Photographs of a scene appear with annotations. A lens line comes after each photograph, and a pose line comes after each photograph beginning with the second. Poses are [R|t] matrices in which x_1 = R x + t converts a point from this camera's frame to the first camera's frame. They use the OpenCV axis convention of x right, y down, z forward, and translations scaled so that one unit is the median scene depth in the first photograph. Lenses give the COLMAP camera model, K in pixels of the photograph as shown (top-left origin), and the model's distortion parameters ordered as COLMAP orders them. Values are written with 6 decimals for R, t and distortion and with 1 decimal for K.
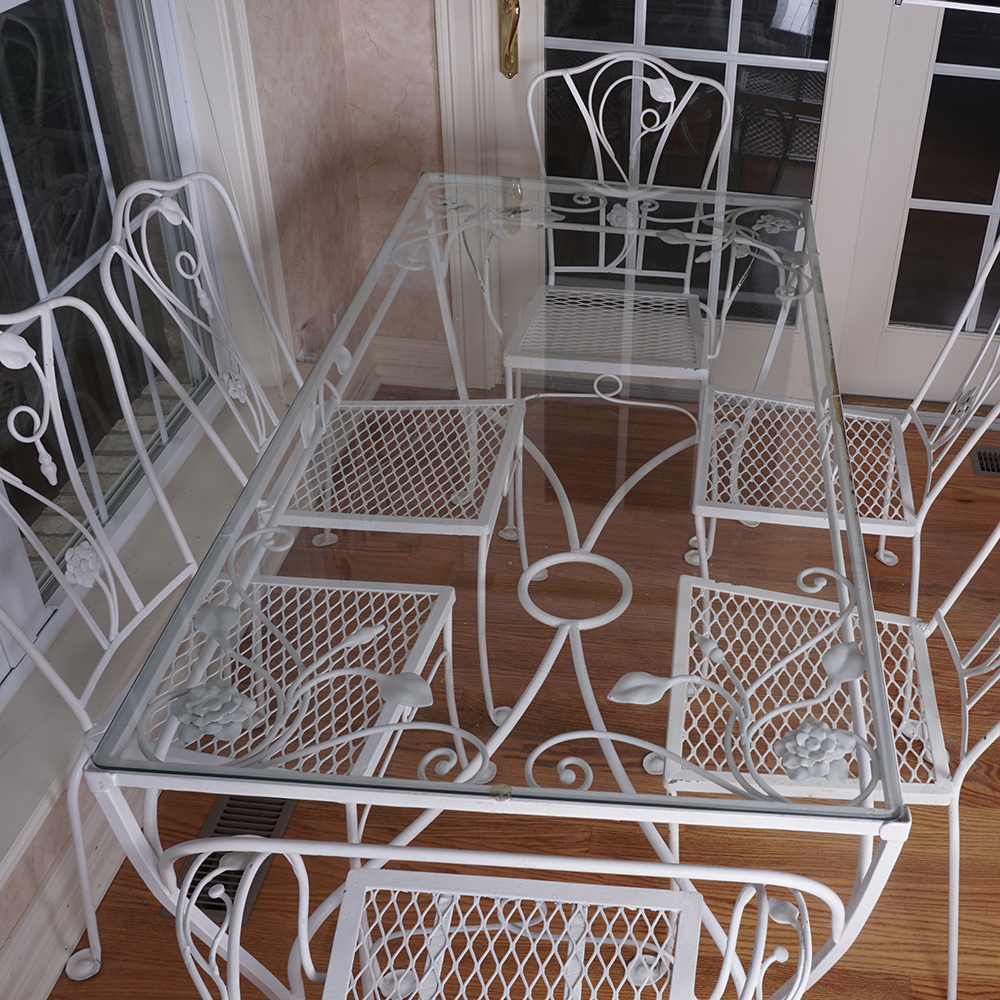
lens RADIAL K [[1179.4, 0, 690.1], [0, 1179.4, 506.0], [0, 0, 1]] dist [-0.041488, 0.019523]
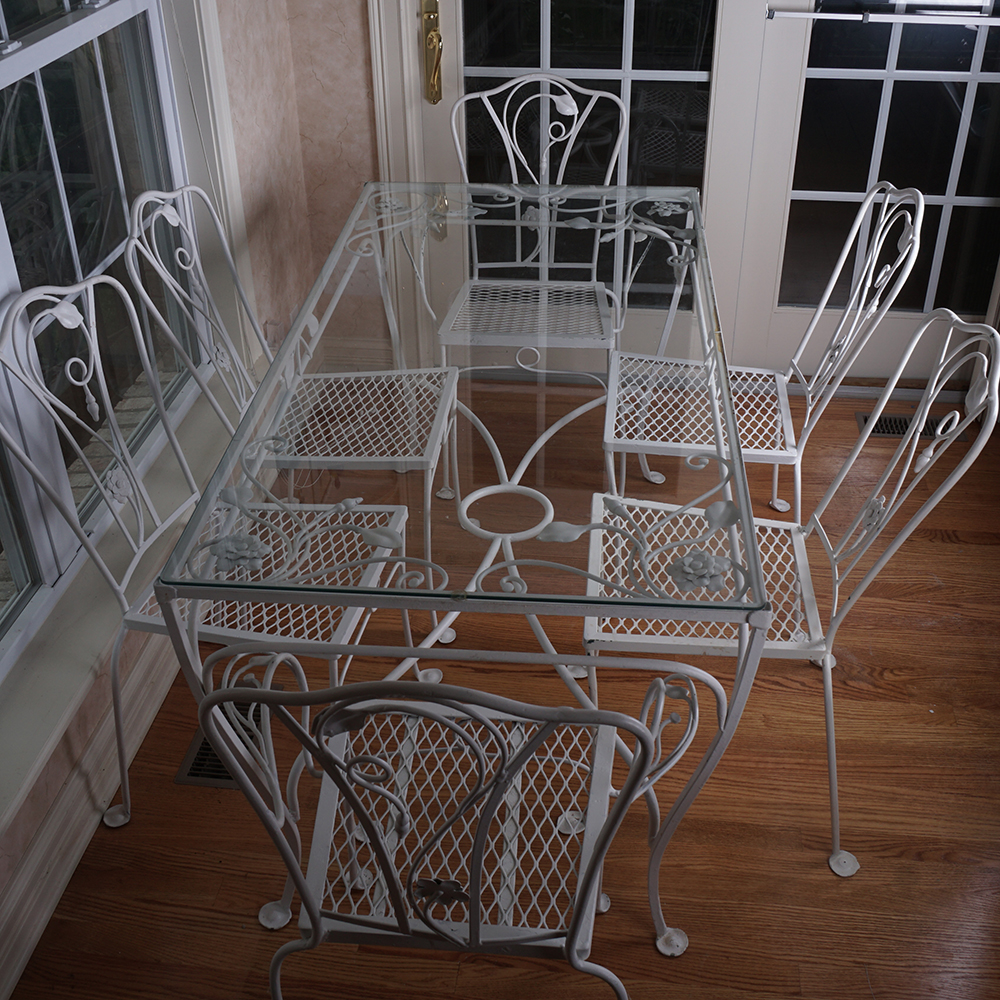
lens RADIAL K [[1183.4, 0, 496.0], [0, 1183.4, 512.6], [0, 0, 1]] dist [-0.044387, -0.000035]
pose [[0.995063, -0.030218, -0.094537, 0.005866], [0.026727, 0.998921, -0.037975, 0.115938], [0.095582, 0.035261, 0.994797, -0.189880]]
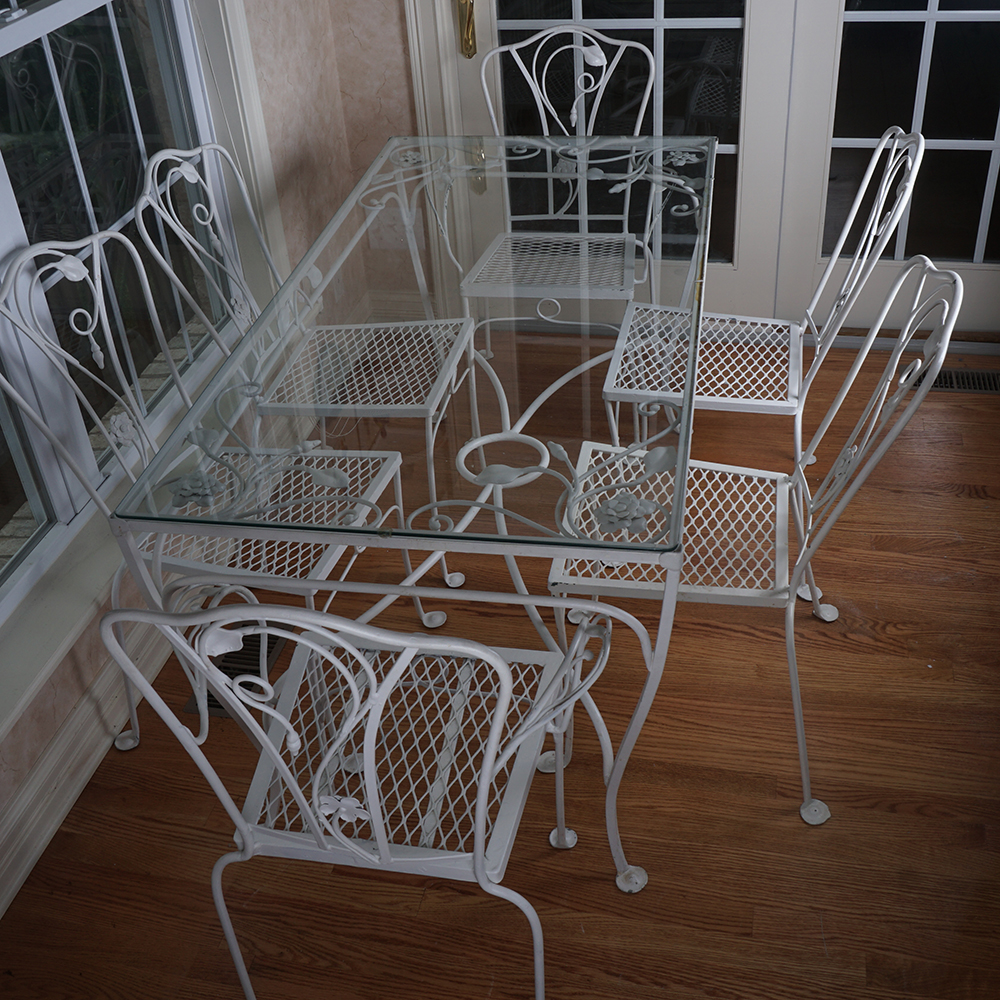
lens RADIAL K [[1185.6, 0, 499.3], [0, 1185.6, 511.8], [0, 0, 1]] dist [-0.058368, 0.035581]
pose [[0.979327, -0.012096, -0.201921, 0.146150], [0.011166, 0.999921, -0.005747, 0.131273], [0.201975, 0.003373, 0.979385, -0.198253]]
